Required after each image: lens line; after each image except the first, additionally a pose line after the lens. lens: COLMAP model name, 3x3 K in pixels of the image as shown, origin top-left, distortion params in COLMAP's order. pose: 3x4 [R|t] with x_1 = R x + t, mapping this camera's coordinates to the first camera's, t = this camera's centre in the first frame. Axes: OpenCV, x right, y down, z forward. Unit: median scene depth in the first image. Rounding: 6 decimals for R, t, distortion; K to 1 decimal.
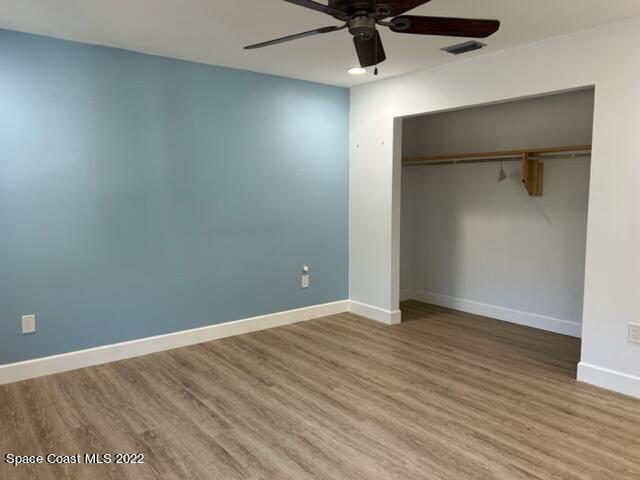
lens RADIAL K [[484.8, 0, 324.5], [0, 484.8, 239.4], [0, 0, 1]] dist [0.008958, -0.021618]
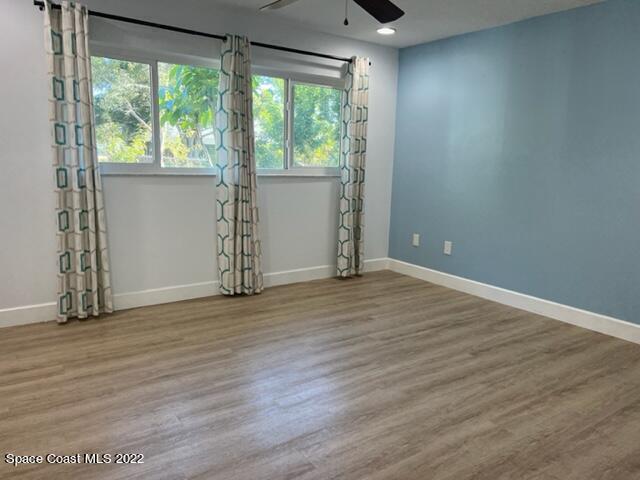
lens RADIAL K [[484.8, 0, 324.8], [0, 484.8, 238.7], [0, 0, 1]] dist [0.008958, -0.021618]
pose [[-0.059881, 0.169494, -0.983710, 0.831285], [-0.127803, 0.976066, 0.175957, -0.057706], [0.989990, 0.136258, -0.036786, 0.718638]]
